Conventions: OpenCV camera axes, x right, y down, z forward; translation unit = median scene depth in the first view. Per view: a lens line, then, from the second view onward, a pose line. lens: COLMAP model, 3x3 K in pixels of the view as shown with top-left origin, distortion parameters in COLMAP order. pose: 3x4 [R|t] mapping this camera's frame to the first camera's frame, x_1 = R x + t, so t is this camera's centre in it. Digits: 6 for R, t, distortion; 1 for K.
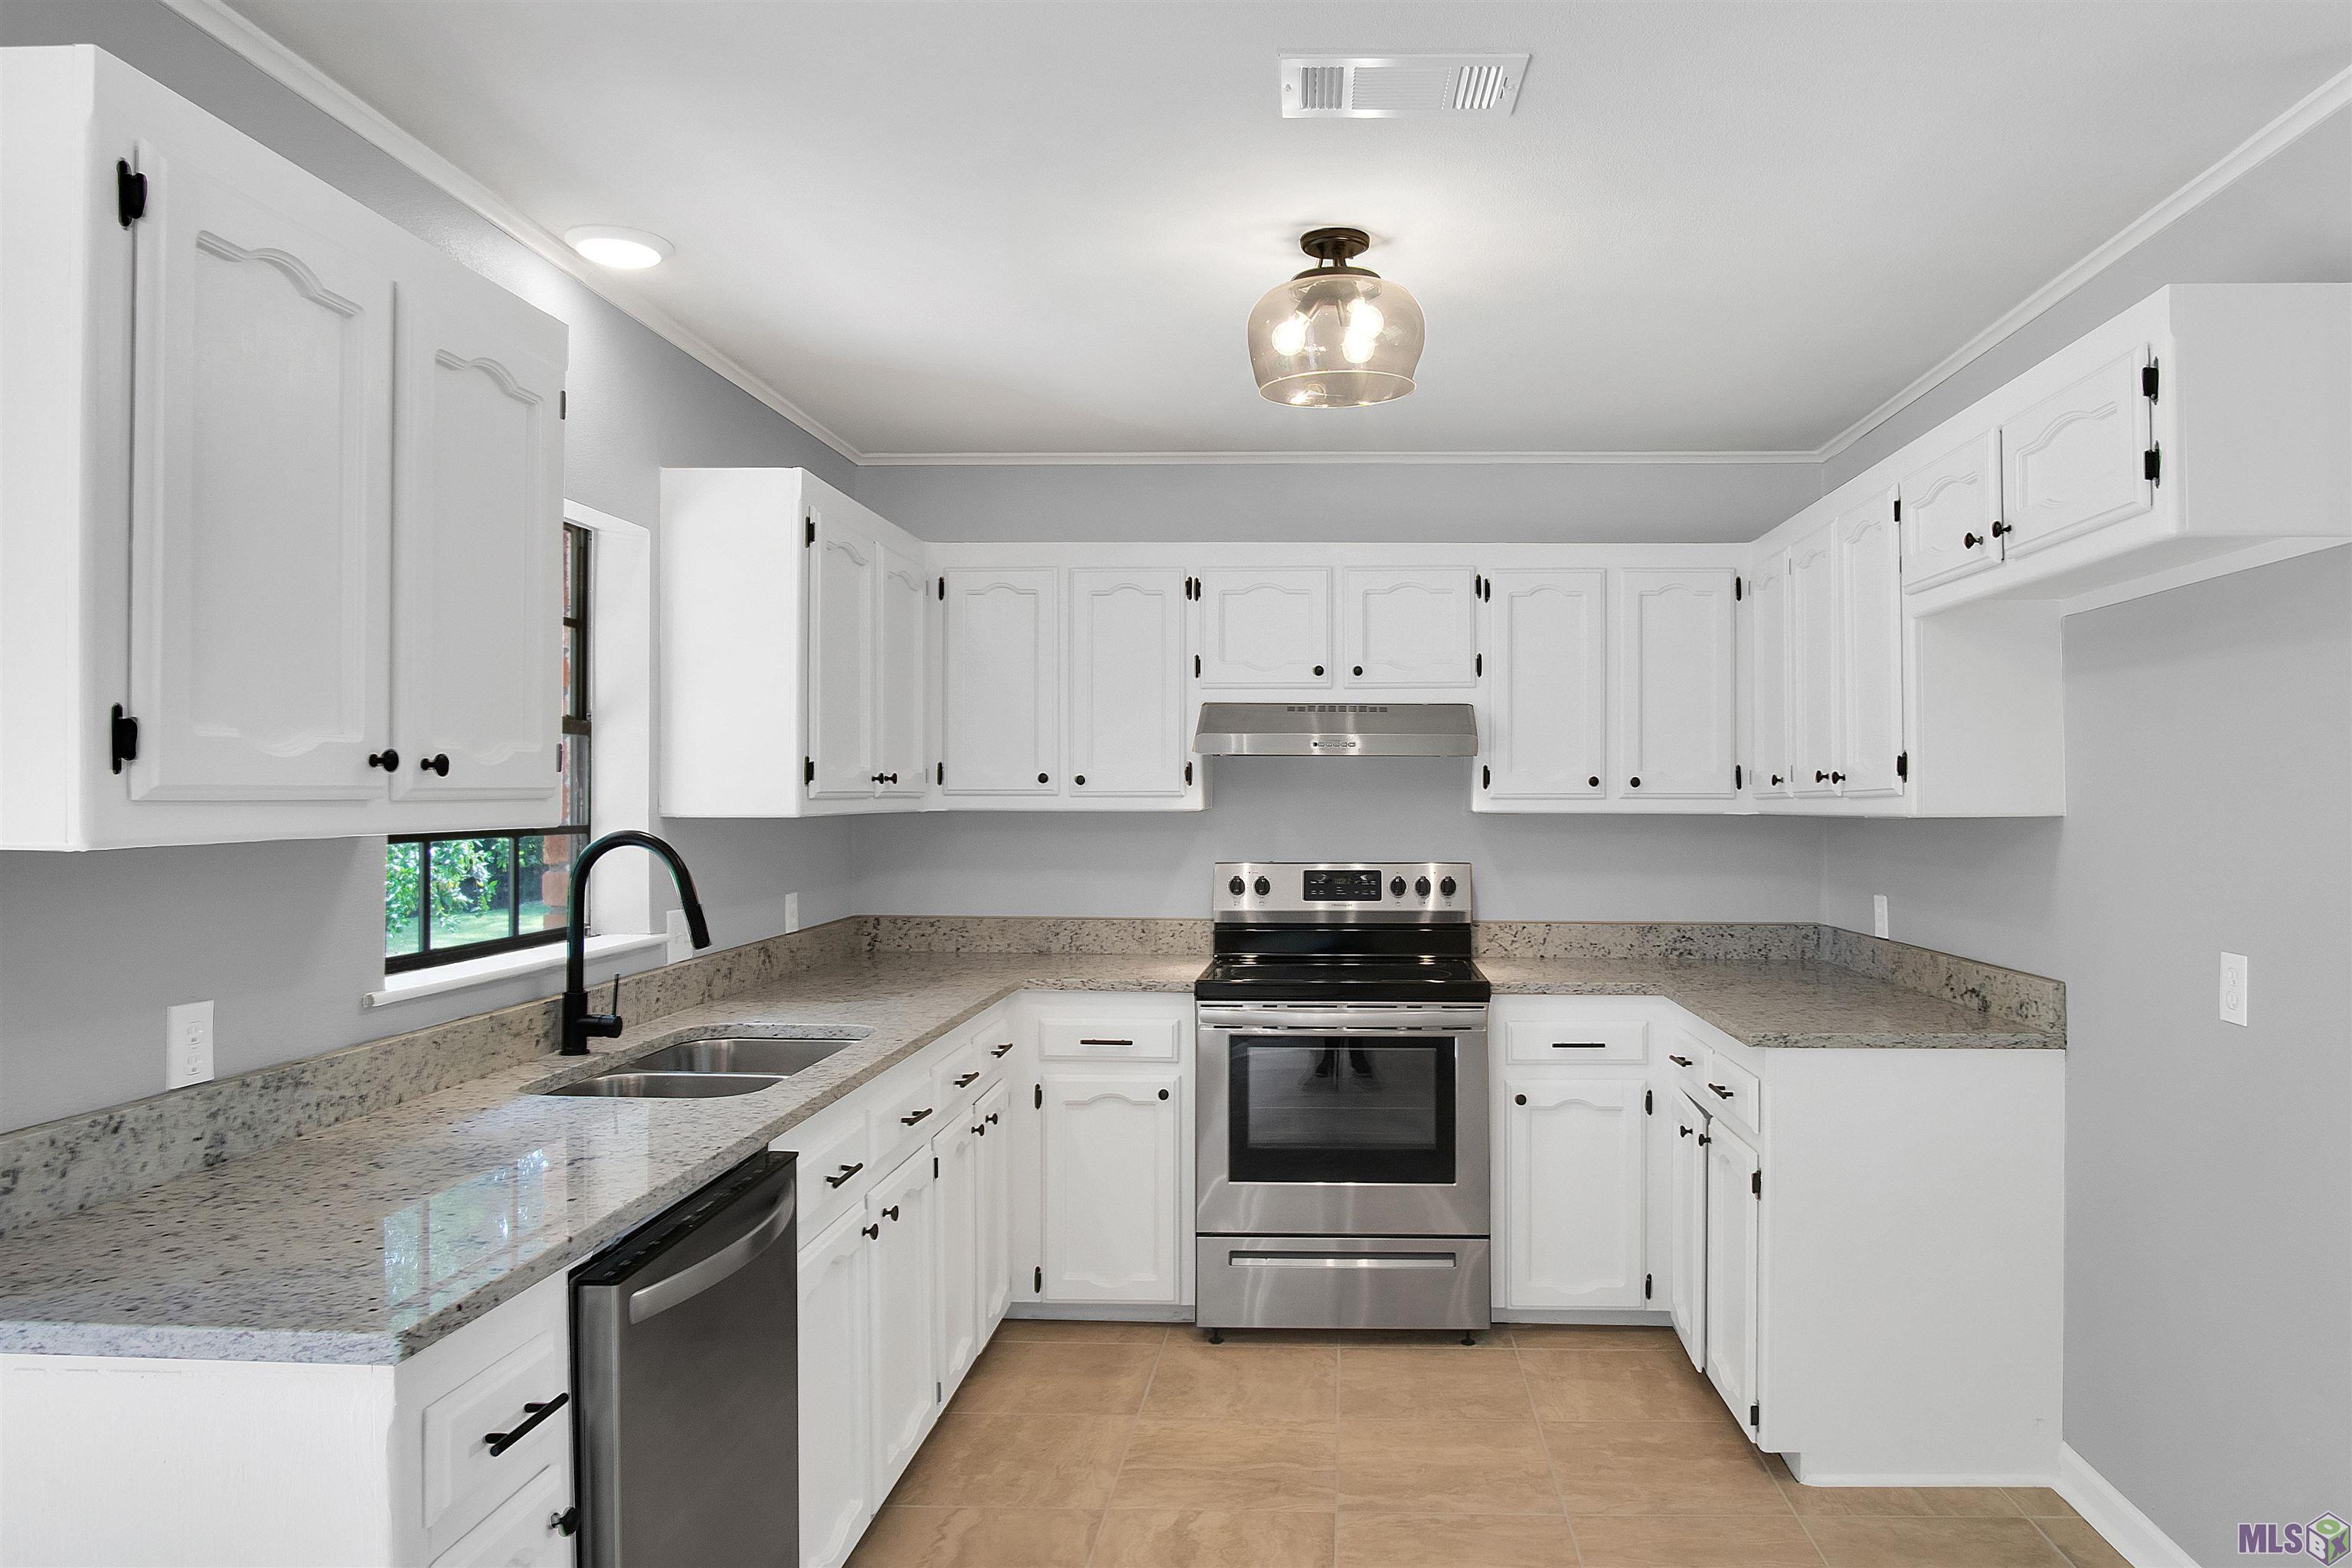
lens RADIAL K [[1518.9, 0, 1311.8], [0, 1518.9, 789.3], [0, 0, 1]] dist [-0.023833, 0.008920]
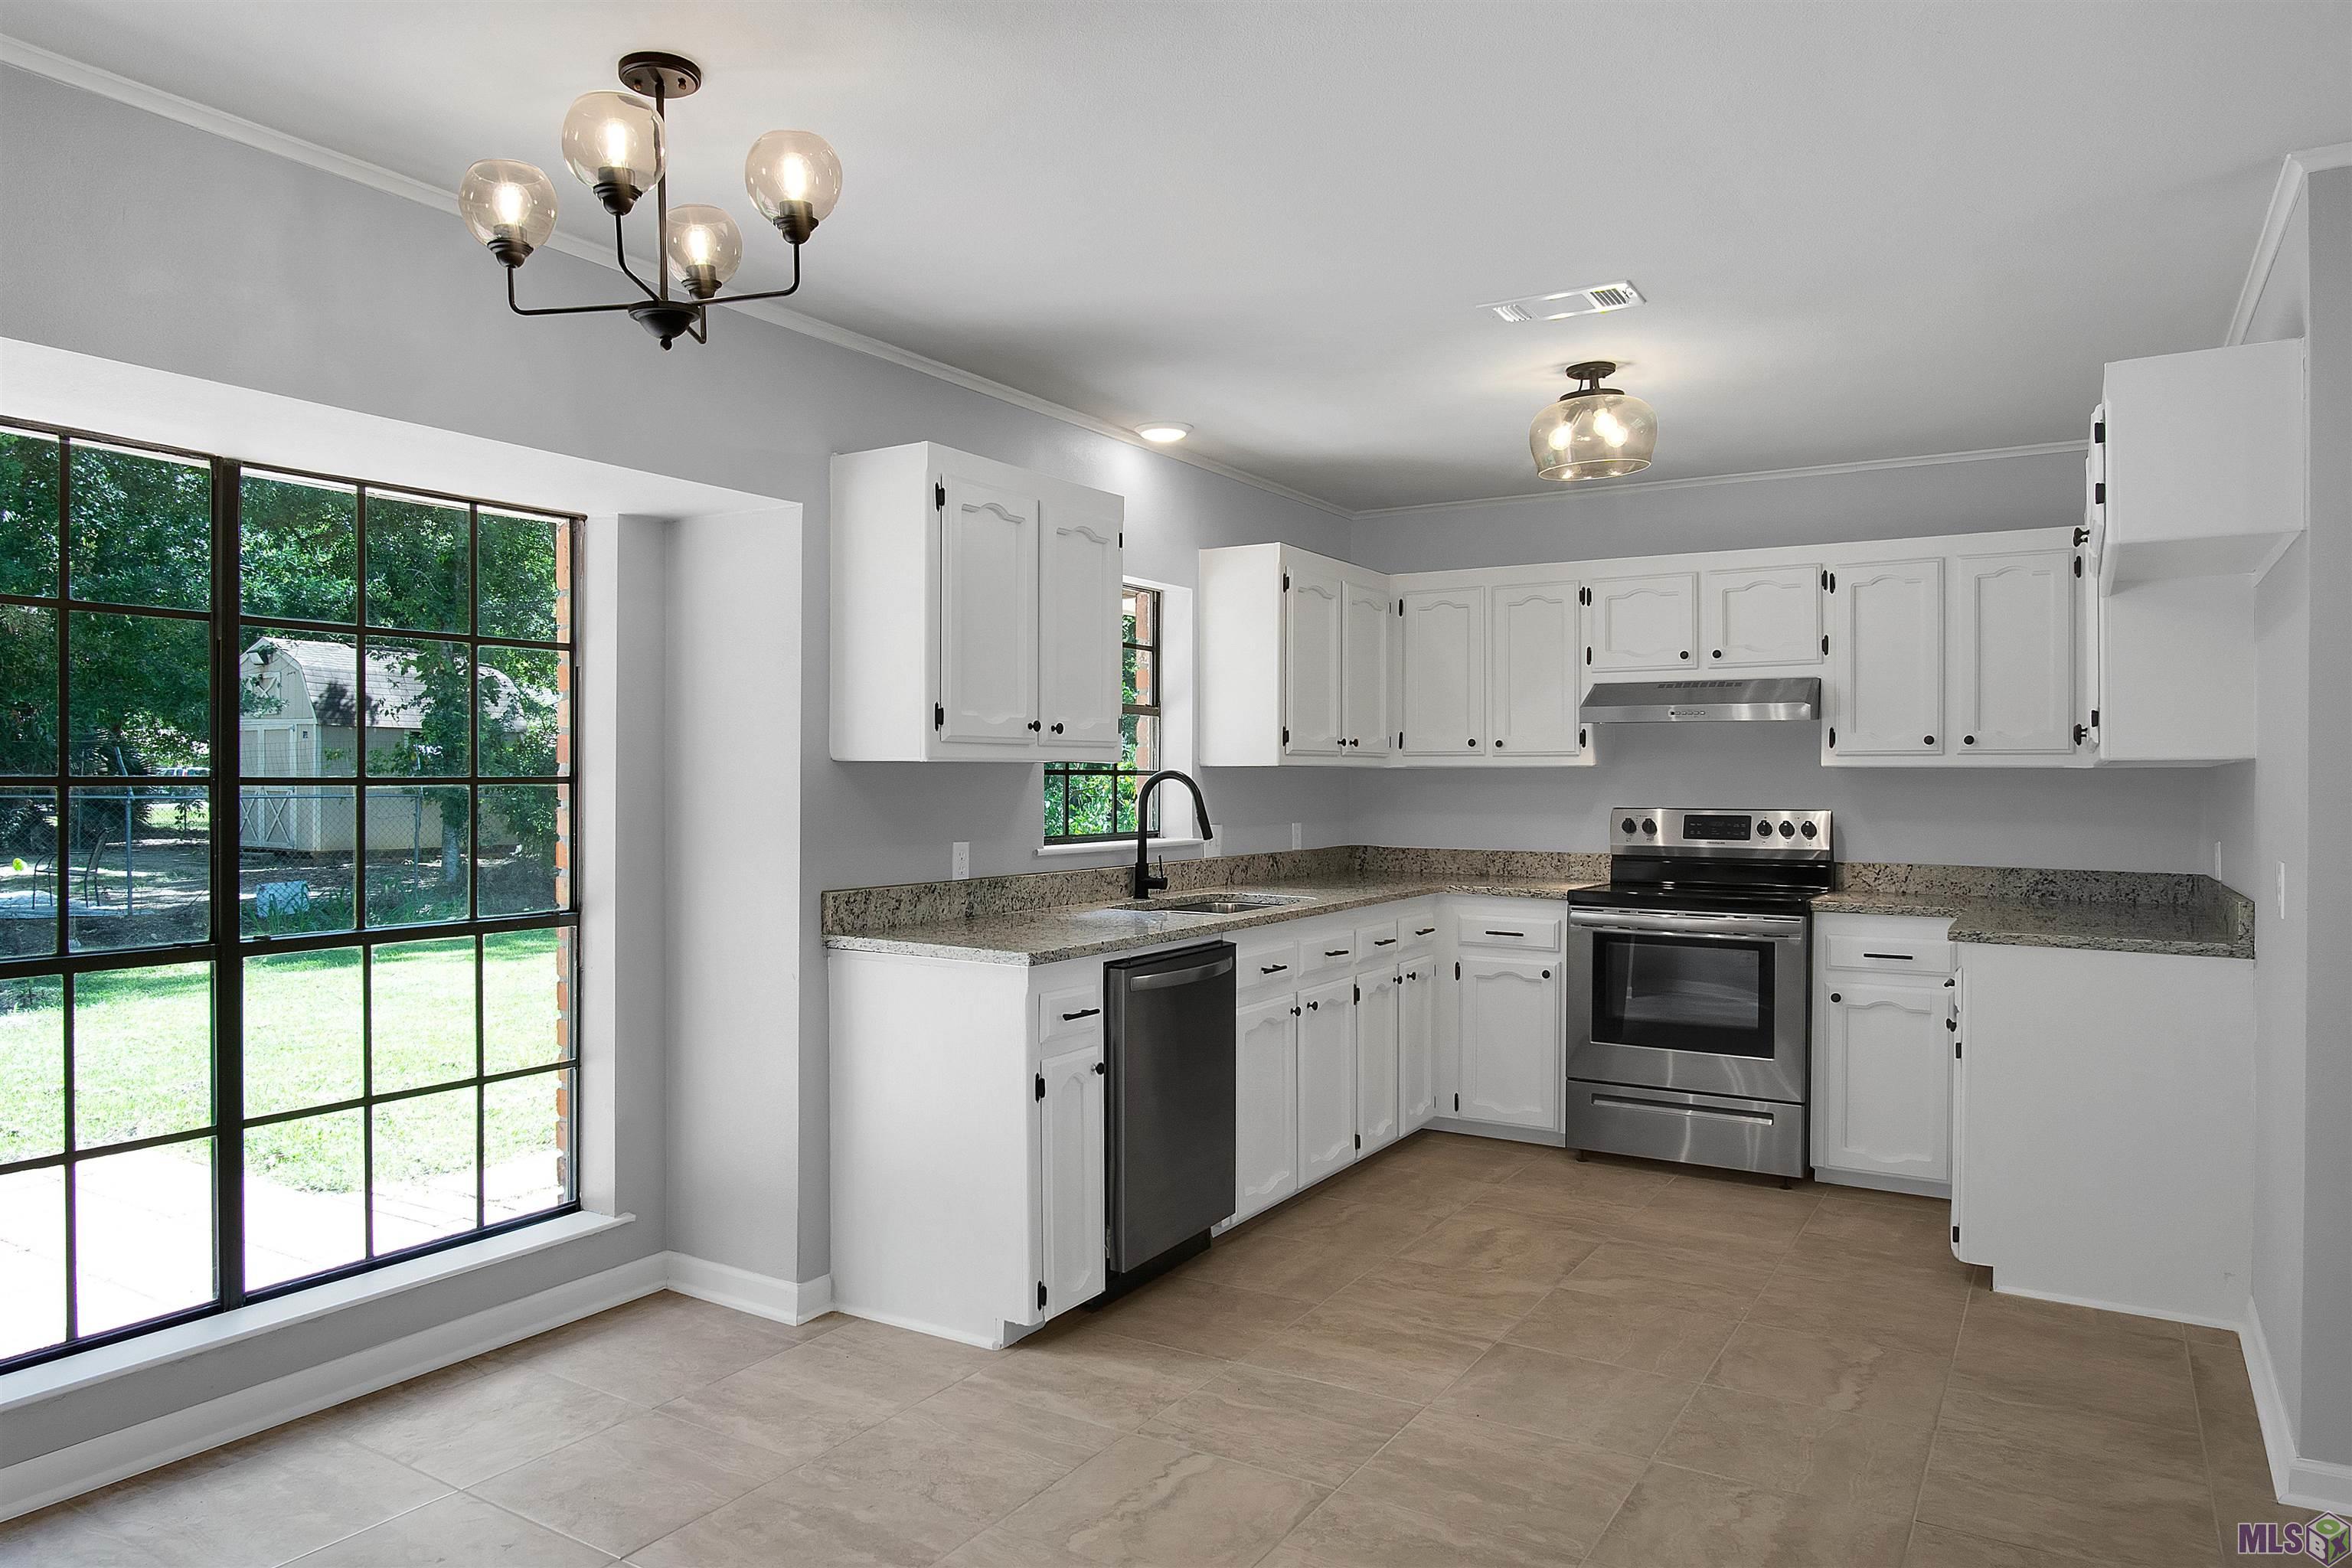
lens RADIAL K [[1518.9, 0, 1068.7], [0, 1518.9, 784.2], [0, 0, 1]] dist [-0.023833, 0.008920]
pose [[0.841330, 0.003011, -0.540514, 0.282560], [0.000145, 0.999983, 0.005796, 0.024277], [0.540523, -0.004954, 0.841315, -0.377181]]
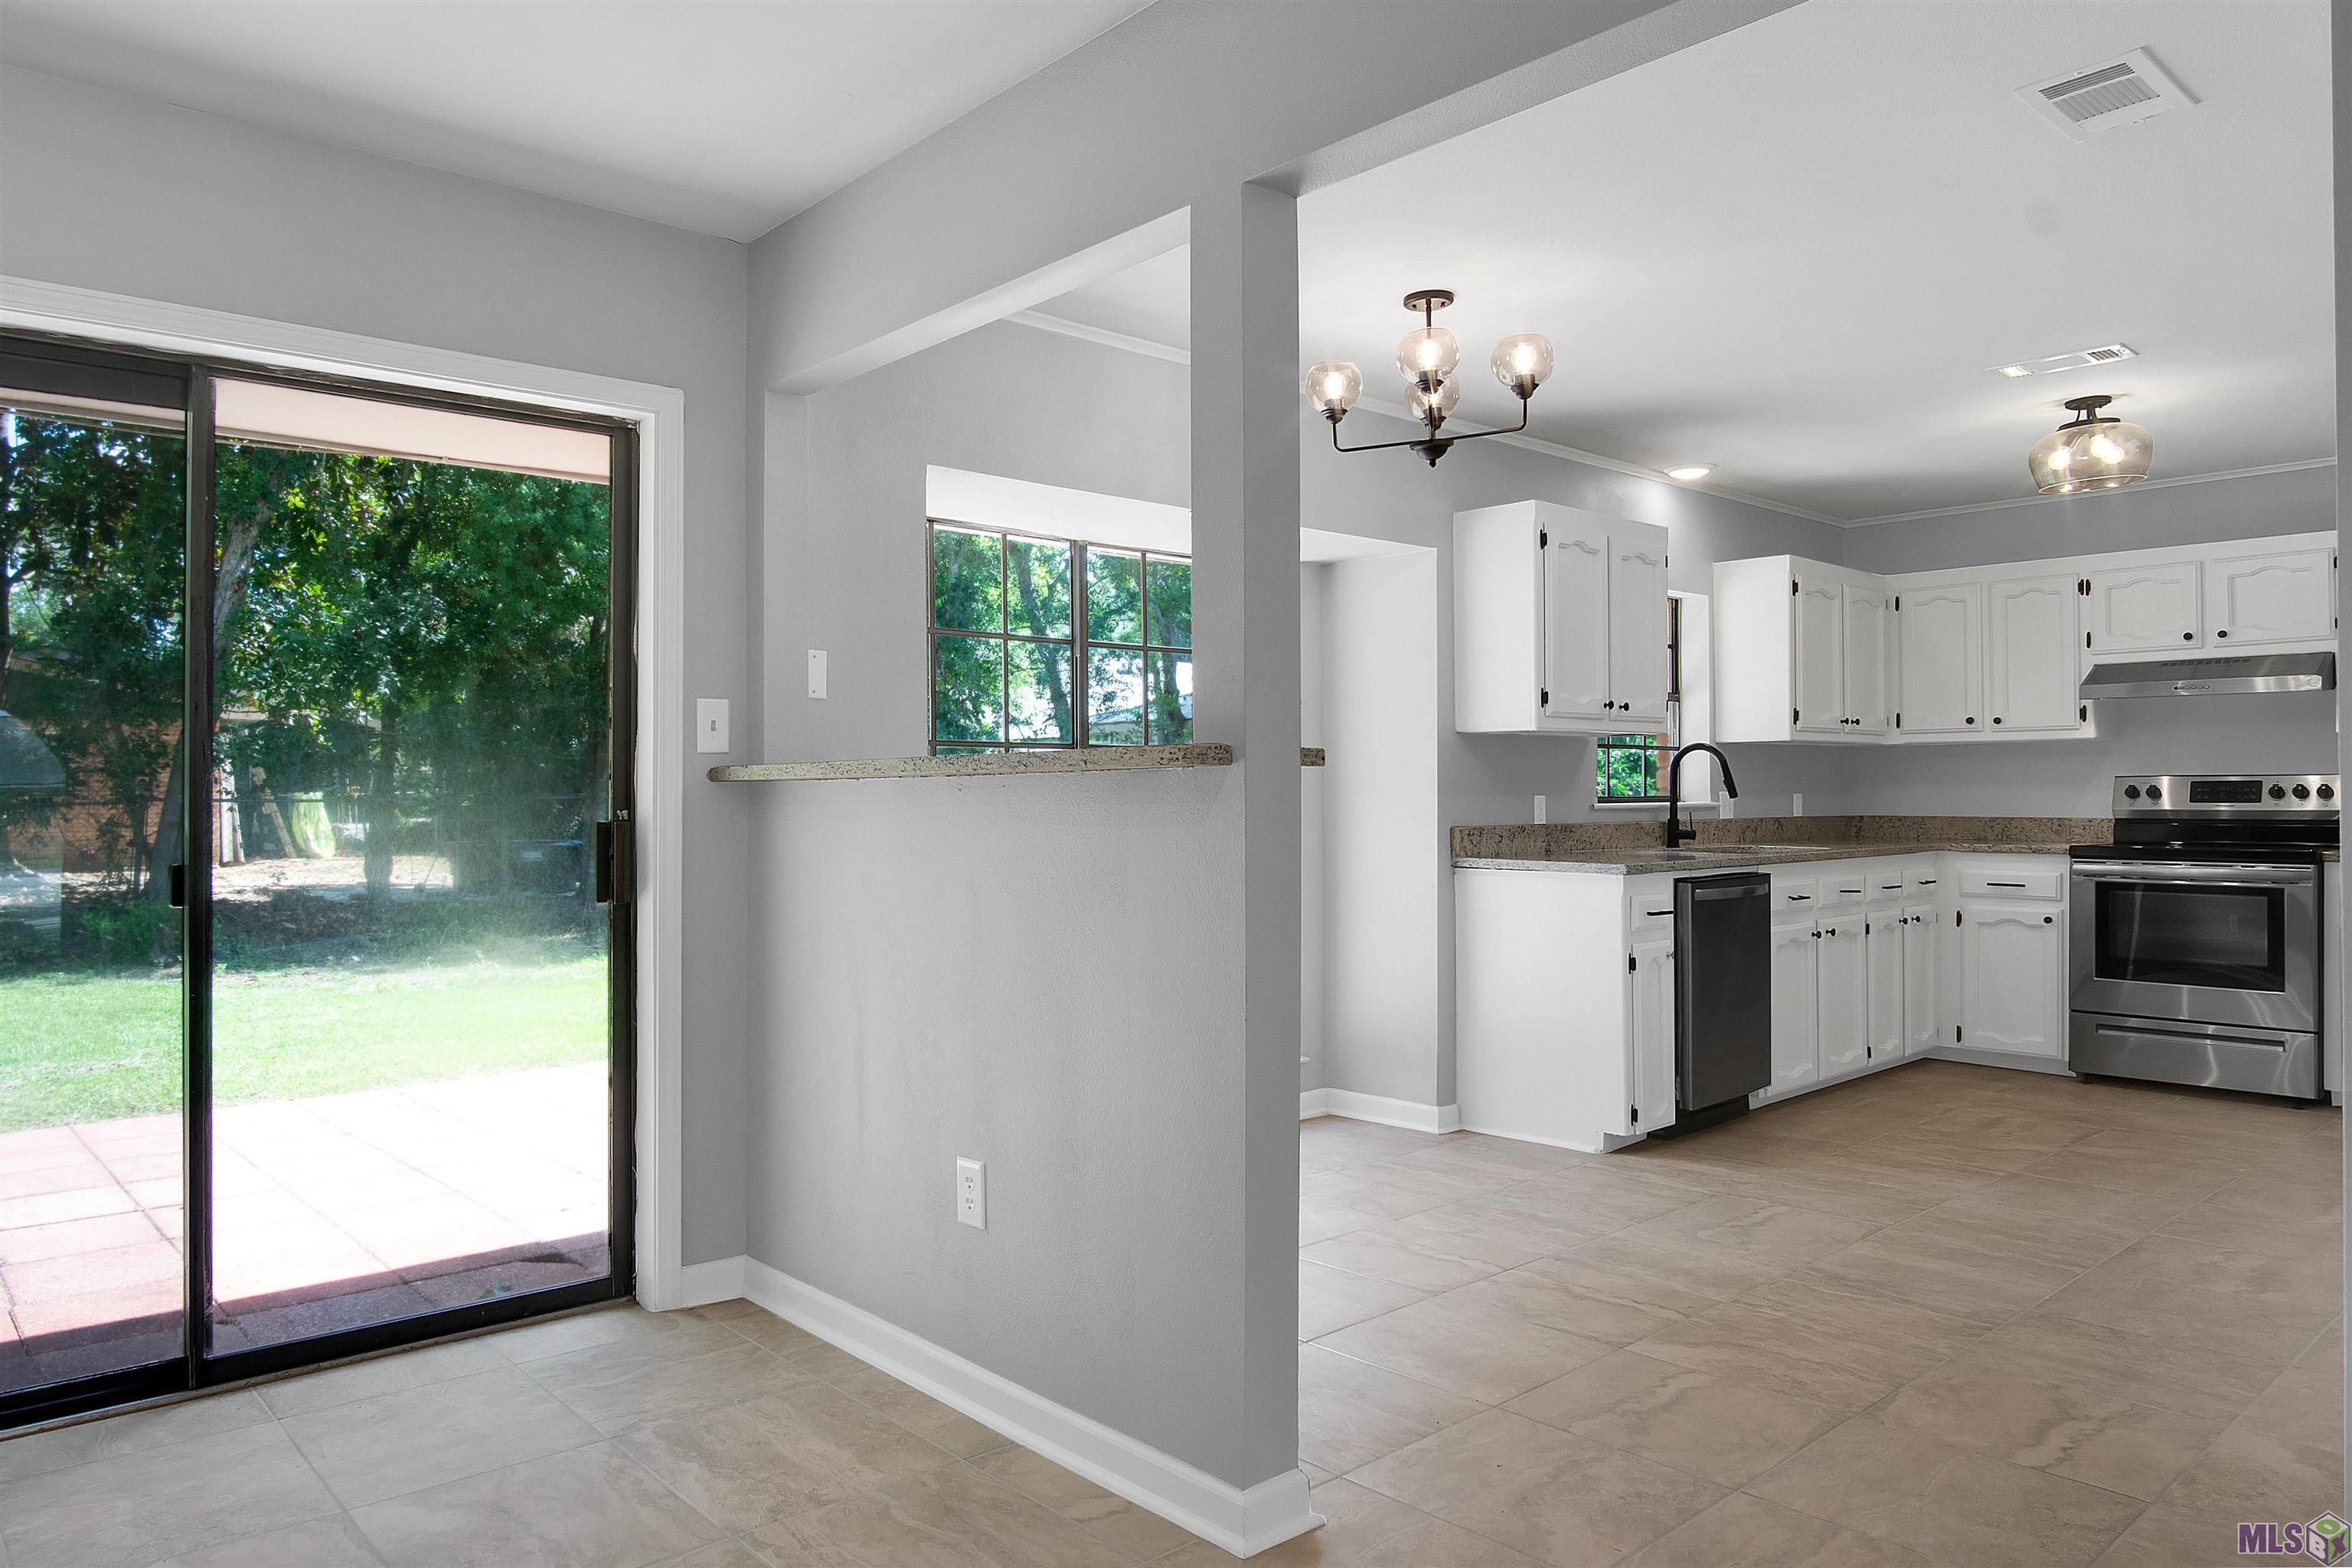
lens RADIAL K [[1518.9, 0, 992.0], [0, 1518.9, 788.4], [0, 0, 1]] dist [-0.023833, 0.008920]
pose [[0.643587, -0.006875, -0.765342, 0.393916], [0.006815, 0.999971, -0.003252, 0.066600], [0.765343, -0.003123, 0.643615, -0.828926]]
